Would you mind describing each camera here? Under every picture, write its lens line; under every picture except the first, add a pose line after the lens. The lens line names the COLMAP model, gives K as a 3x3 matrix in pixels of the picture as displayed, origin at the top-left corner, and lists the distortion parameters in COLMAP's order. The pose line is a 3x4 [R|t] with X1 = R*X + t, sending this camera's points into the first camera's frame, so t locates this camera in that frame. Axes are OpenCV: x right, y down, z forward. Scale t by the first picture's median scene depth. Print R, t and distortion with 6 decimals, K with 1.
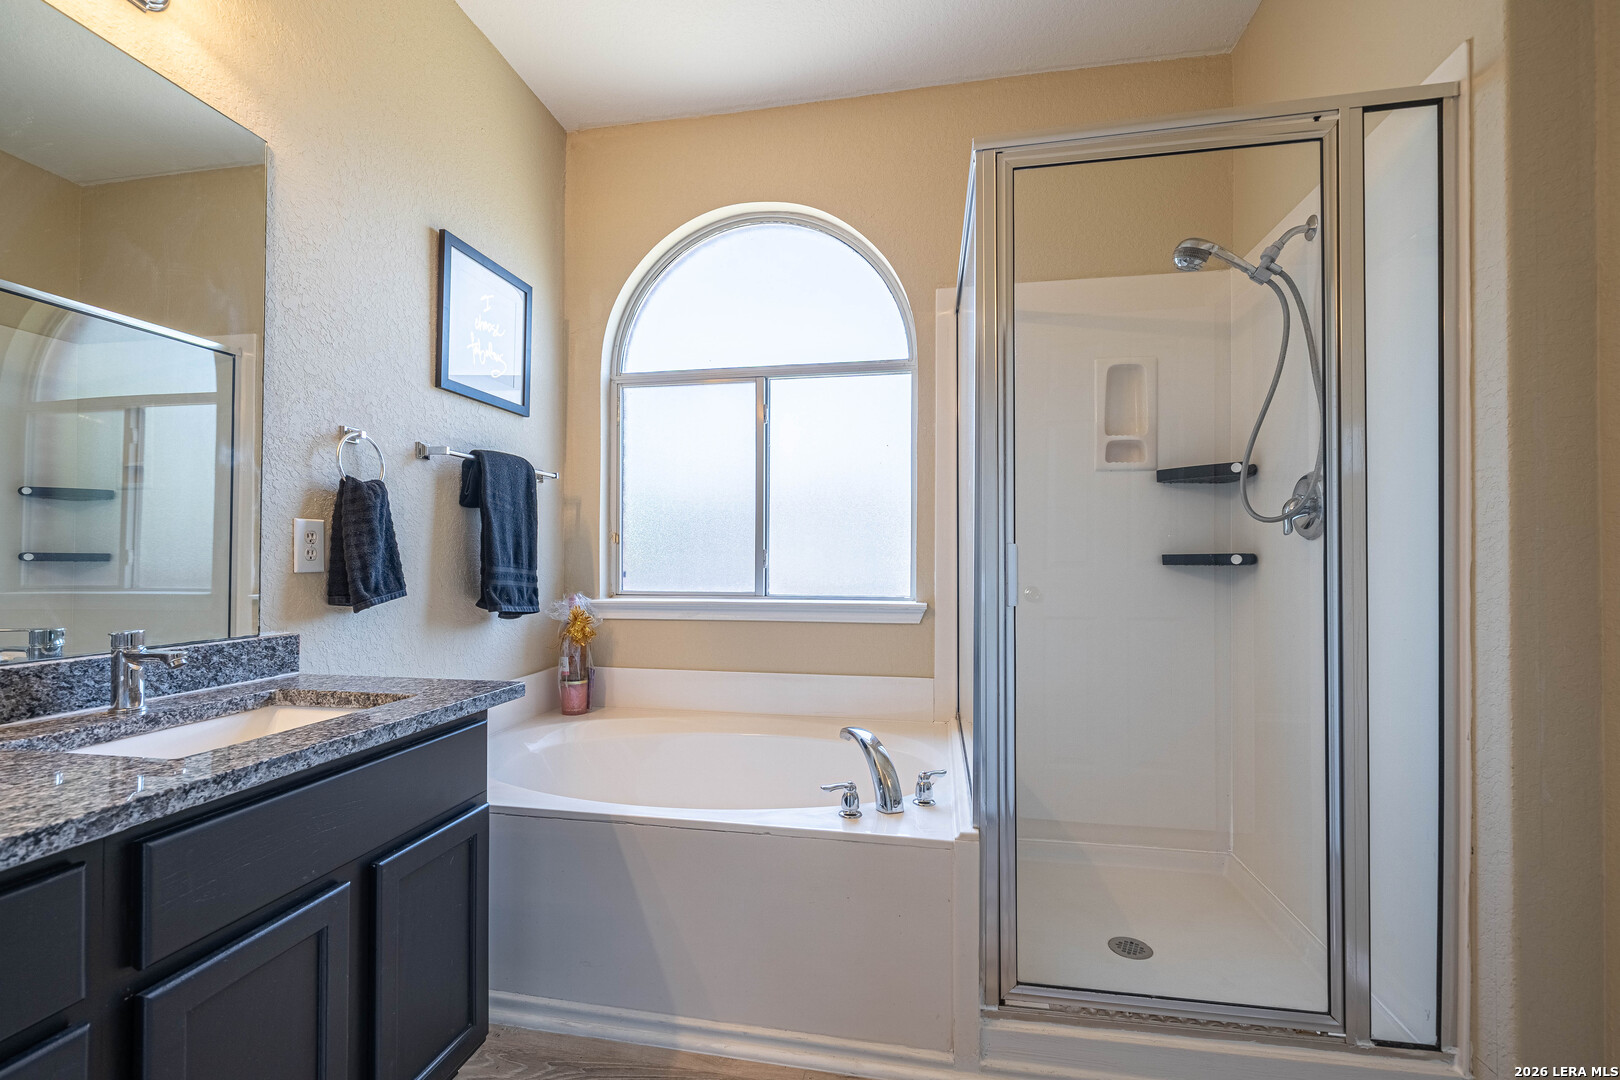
lens RADIAL K [[726.4, 0, 806.3], [0, 726.4, 556.4], [0, 0, 1]] dist [0.001248, 0.000059]
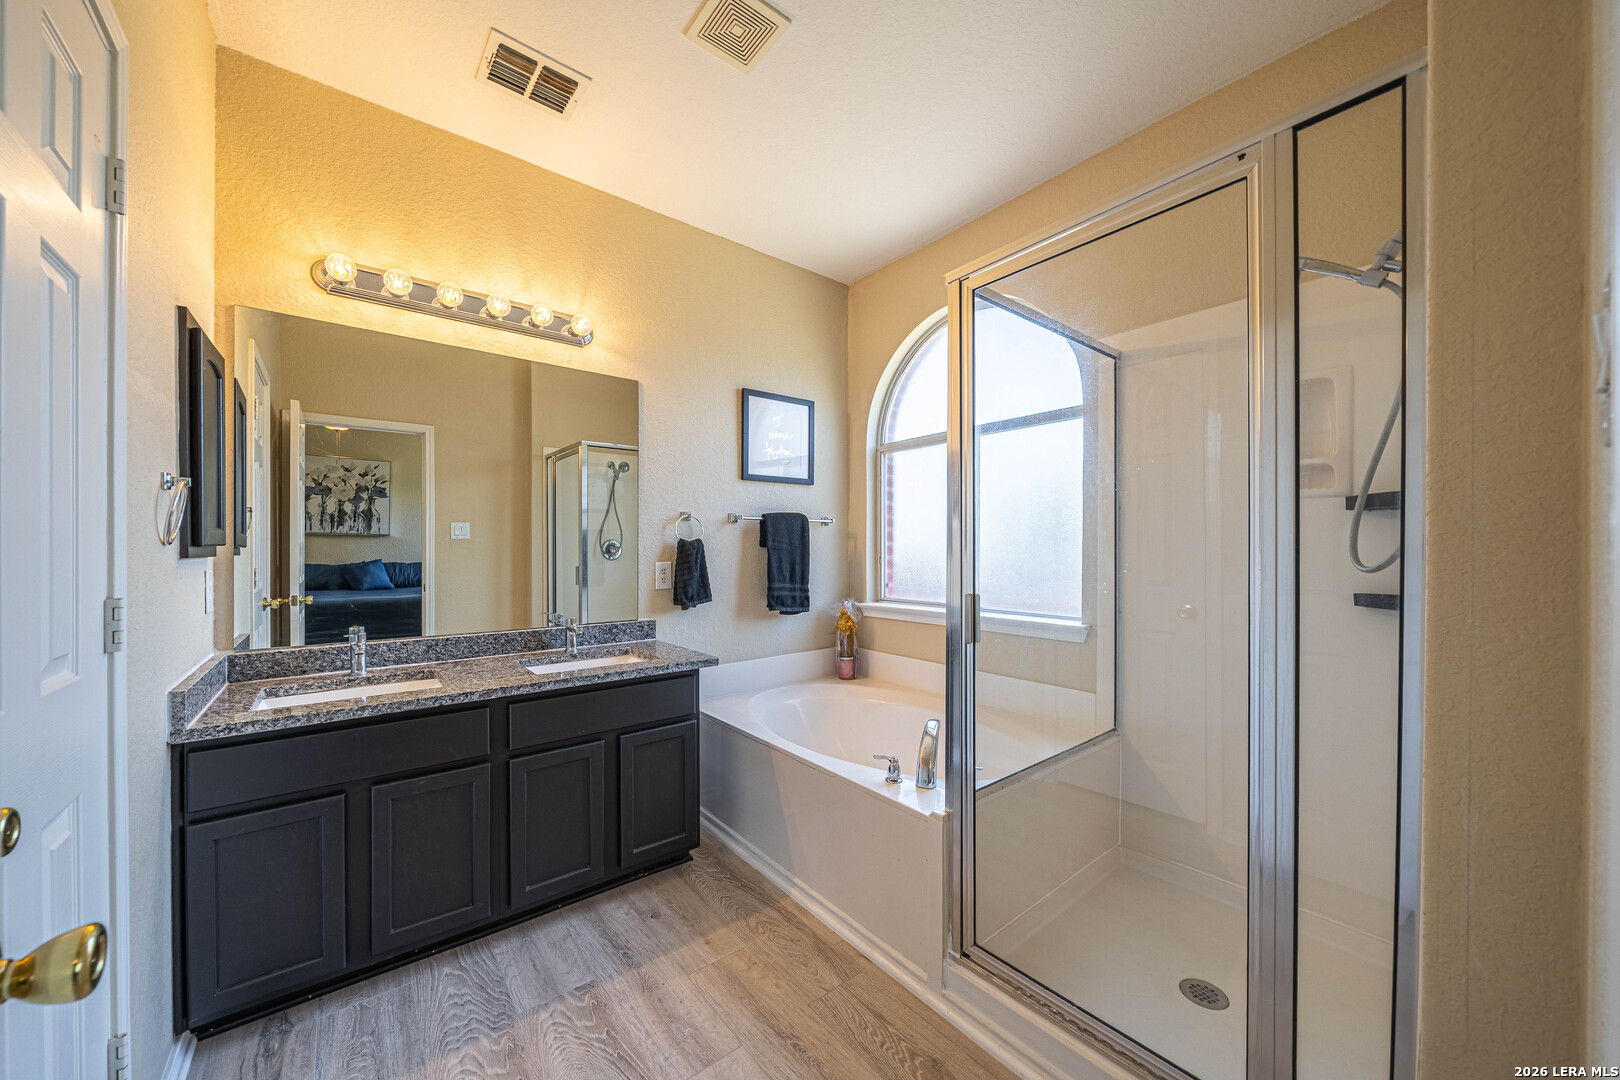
lens RADIAL K [[598.2, 0, 803.1], [0, 598.2, 553.5], [0, 0, 1]] dist [-0.001641, -0.000012]
pose [[0.744292, 0.003601, -0.667844, 0.541190], [0.007234, 0.999883, 0.013453, -0.073665], [0.667815, -0.014845, 0.744179, 0.032144]]
